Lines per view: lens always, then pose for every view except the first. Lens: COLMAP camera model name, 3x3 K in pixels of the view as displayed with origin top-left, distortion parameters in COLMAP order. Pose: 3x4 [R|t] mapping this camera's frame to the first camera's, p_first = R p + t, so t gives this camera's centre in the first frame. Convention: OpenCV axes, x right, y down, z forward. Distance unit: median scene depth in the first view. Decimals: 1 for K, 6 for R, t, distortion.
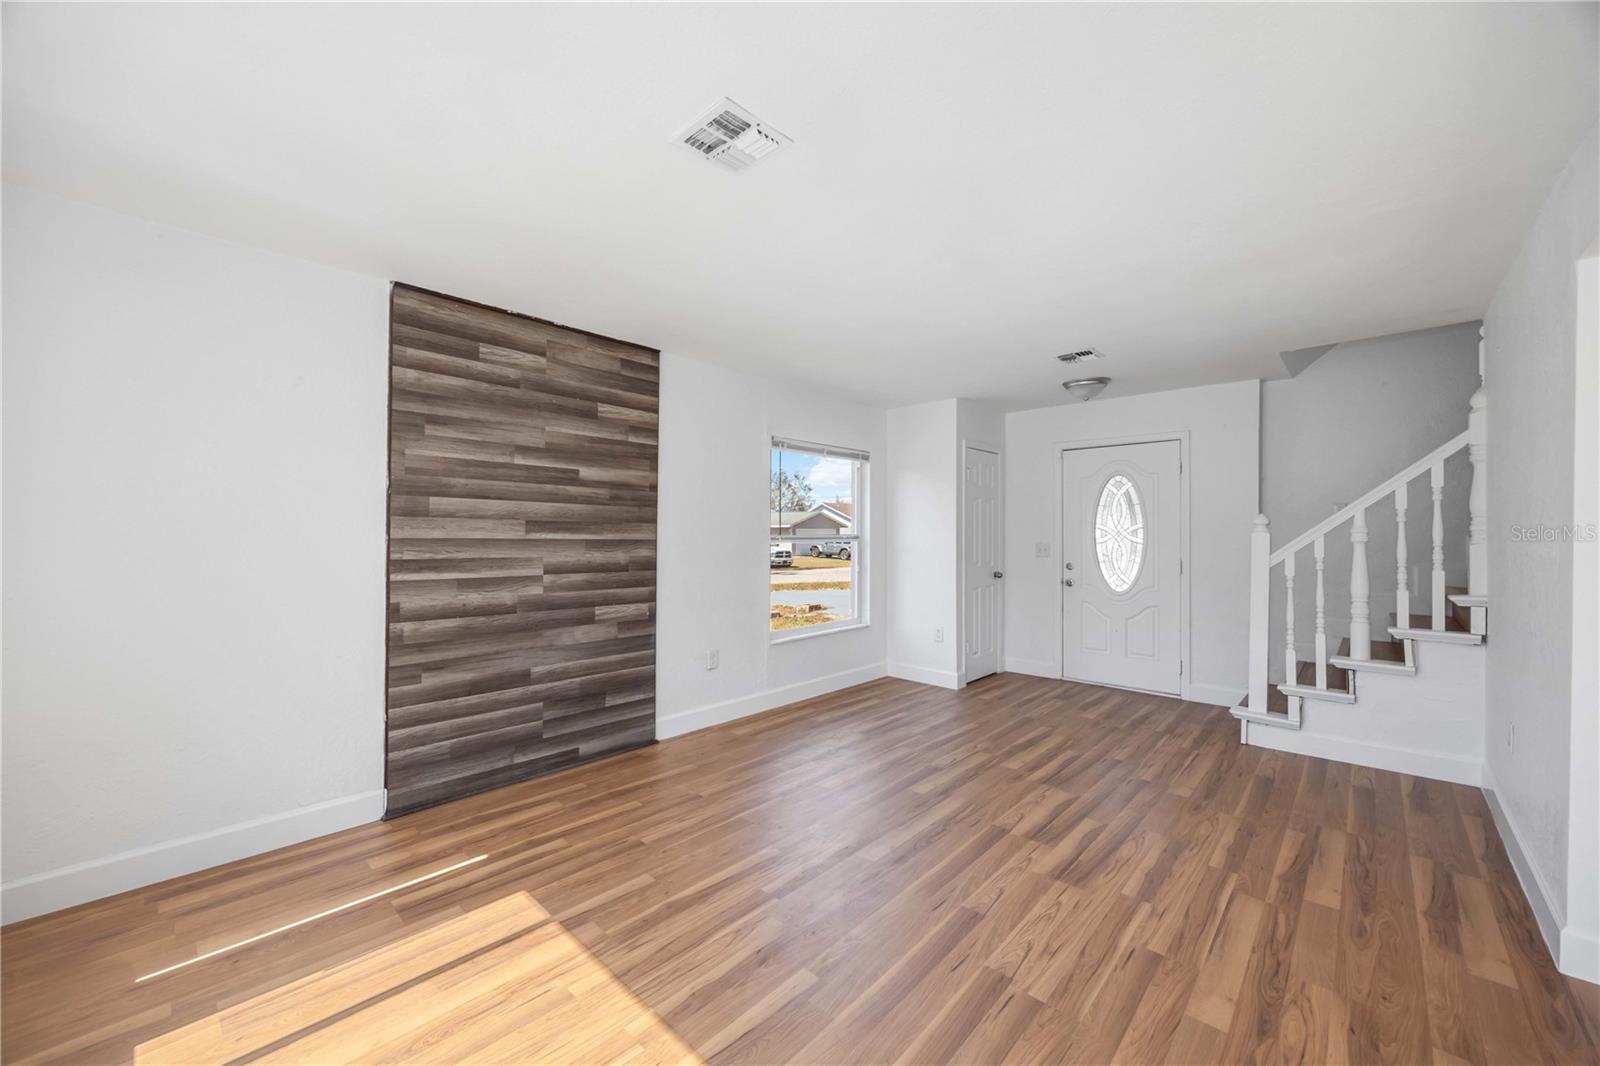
lens RADIAL K [[611.5, 0, 787.7], [0, 611.5, 537.0], [0, 0, 1]] dist [-0.008309, 0.000687]
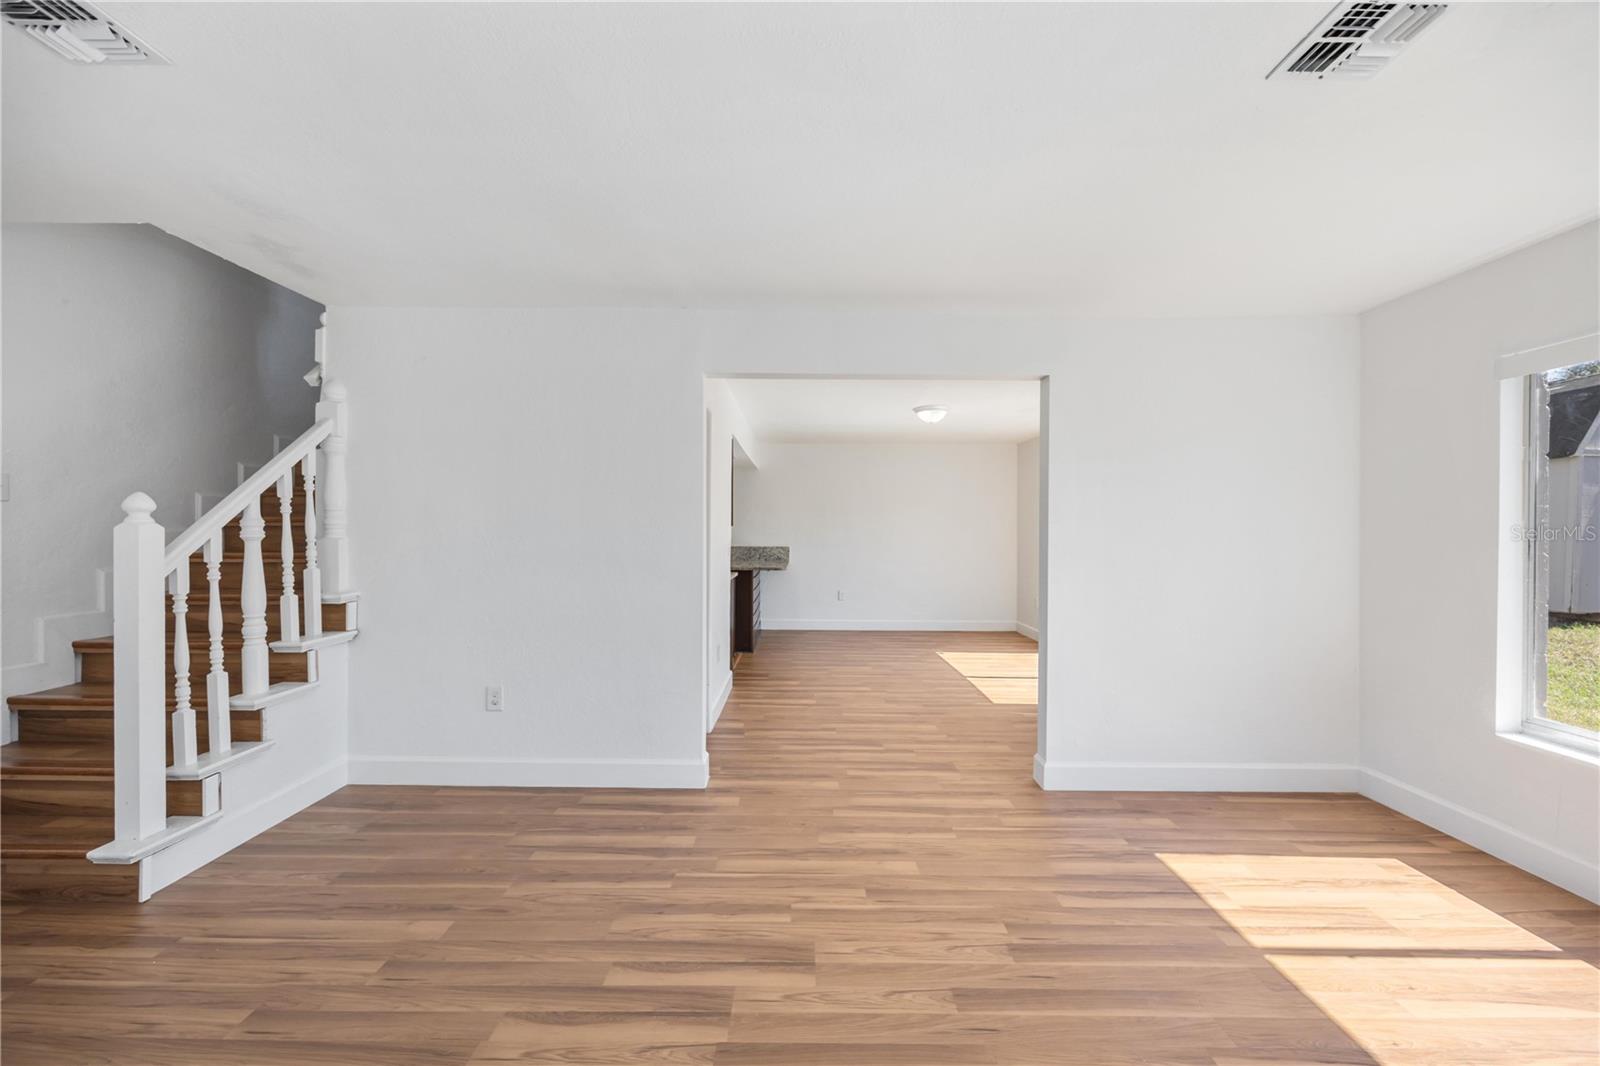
lens RADIAL K [[611.5, 0, 804.8], [0, 611.5, 570.7], [0, 0, 1]] dist [-0.008309, 0.000687]
pose [[-0.691819, -0.054718, 0.719995, -0.074303], [-0.003768, 0.997385, 0.072178, -0.009768], [-0.722061, 0.047221, -0.690215, 1.137789]]
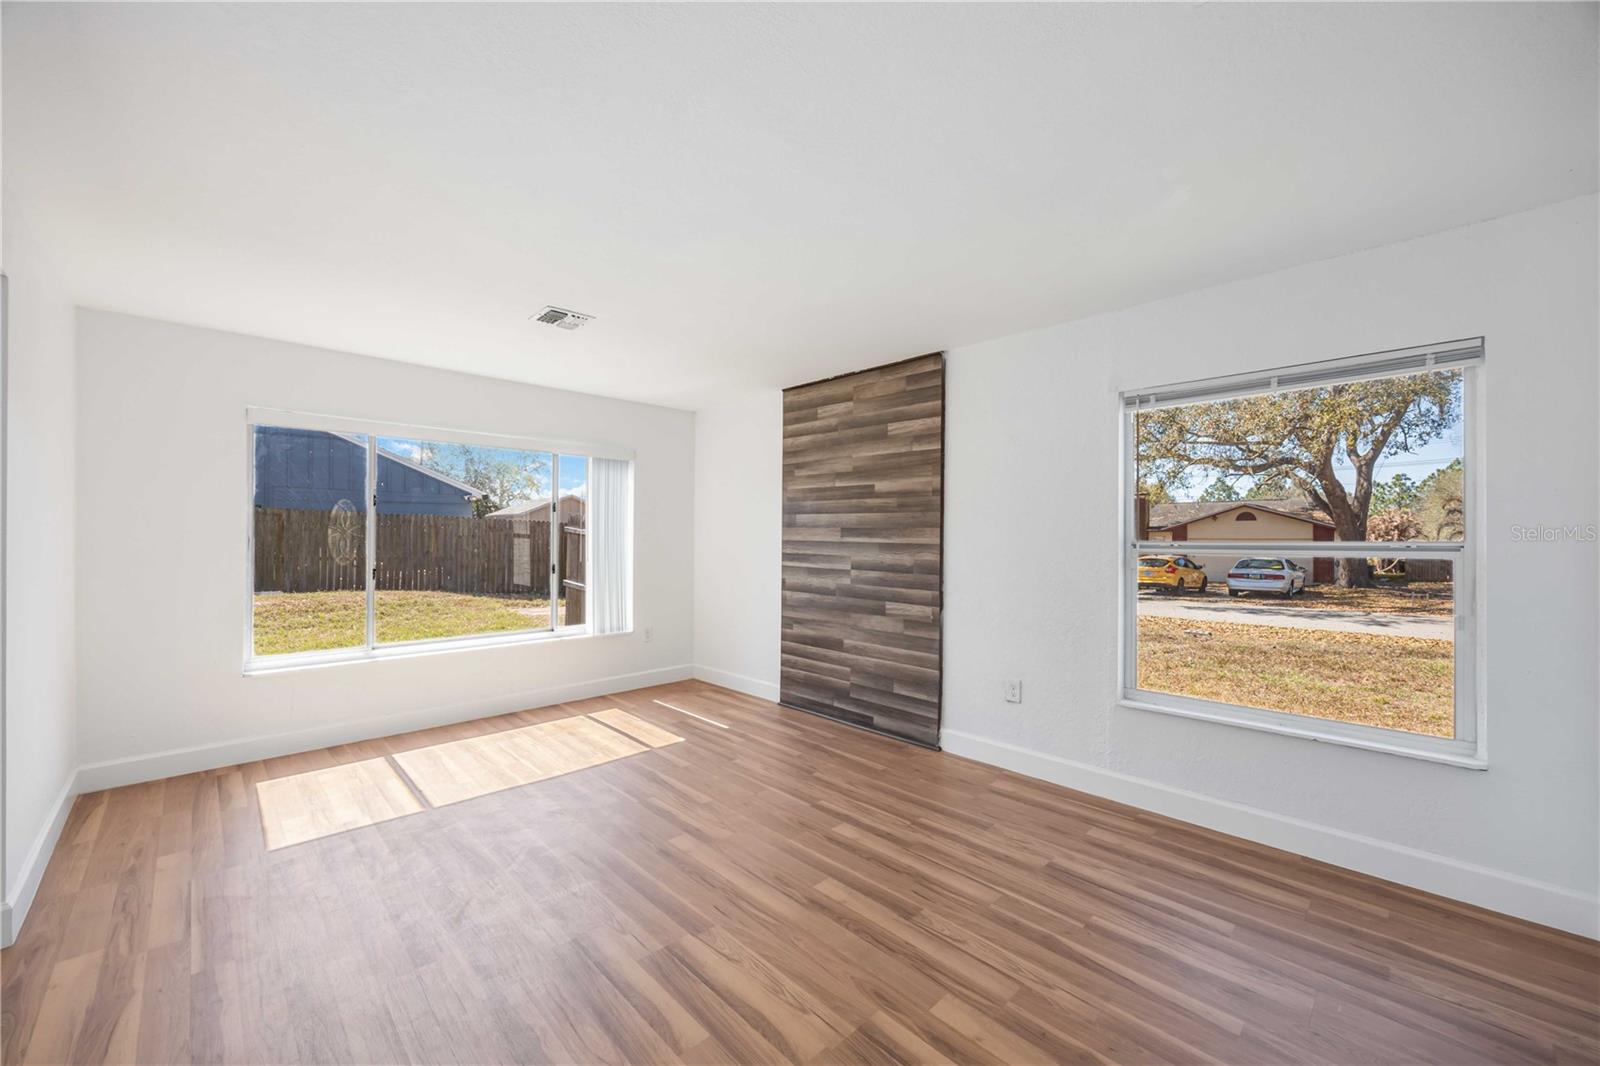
lens RADIAL K [[611.5, 0, 807.3], [0, 611.5, 543.0], [0, 0, 1]] dist [-0.008309, 0.000687]
pose [[-0.018165, 0.006287, -0.999815, 0.948170], [-0.013607, 0.999886, 0.006534, -0.001929], [0.999742, 0.013724, -0.018078, 0.986067]]
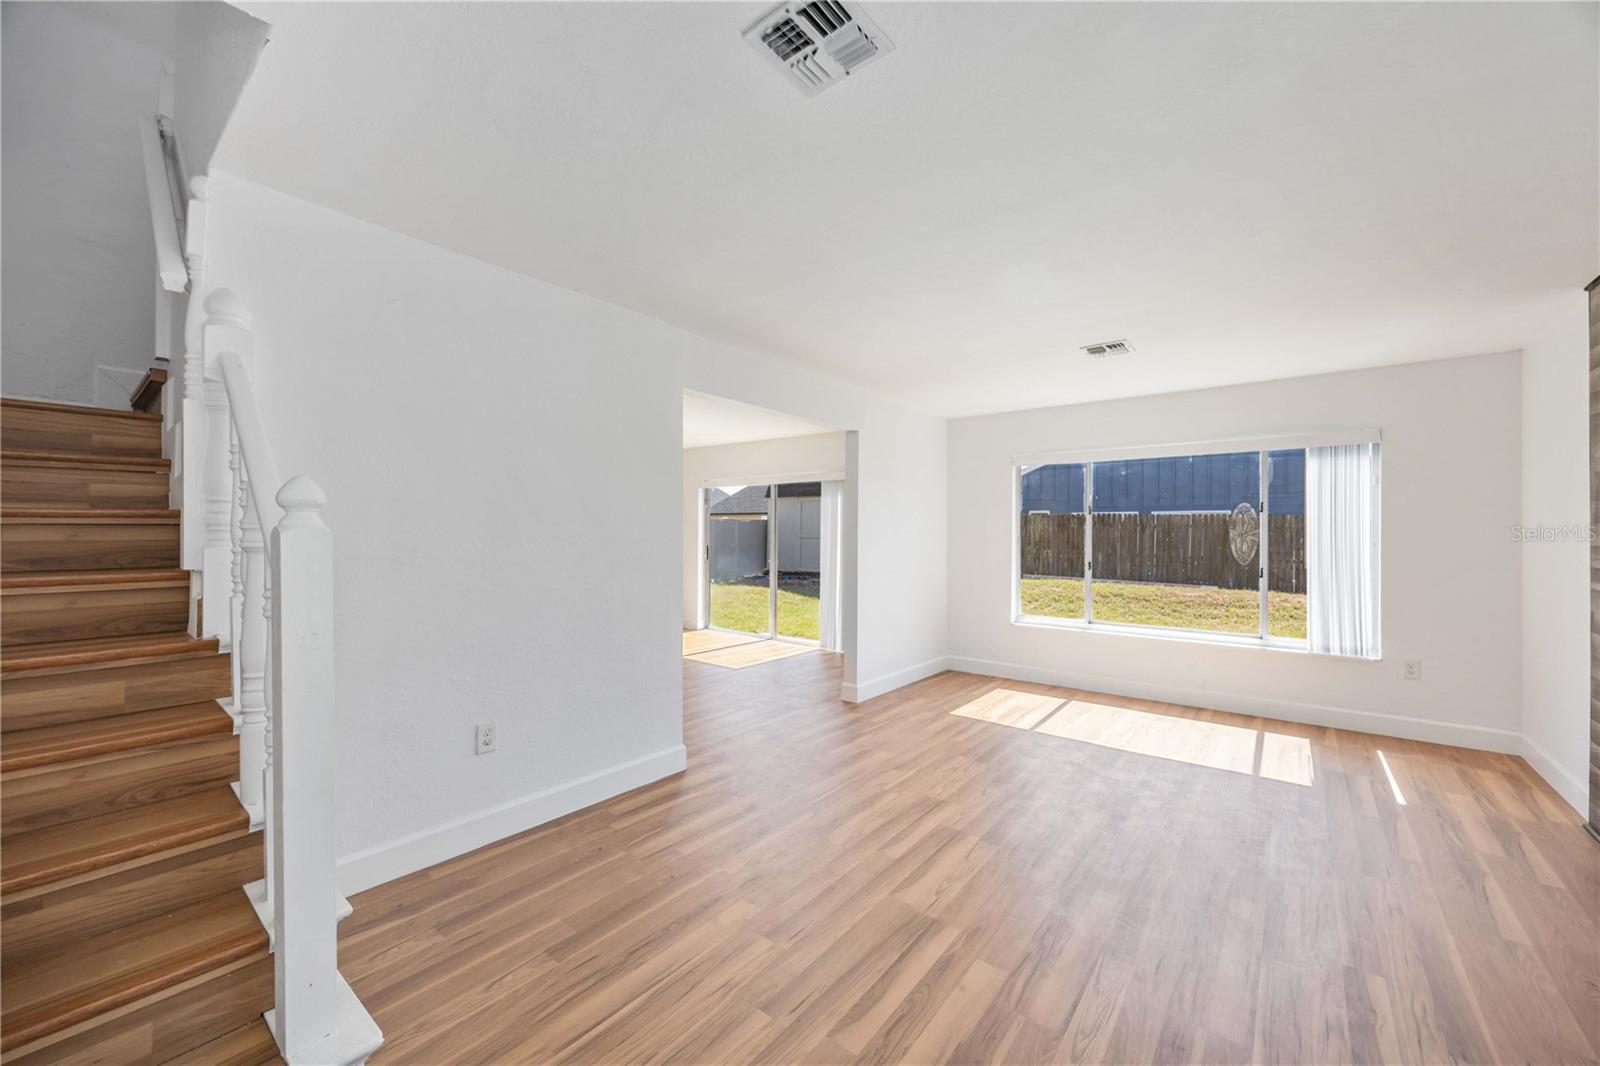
lens RADIAL K [[611.5, 0, 793.0], [0, 611.5, 530.5], [0, 0, 1]] dist [-0.008309, 0.000687]
pose [[-0.996787, -0.008782, -0.079610, 0.642014], [-0.008855, 0.999961, 0.000560, -0.008781], [0.079602, 0.001264, -0.996826, 1.679340]]
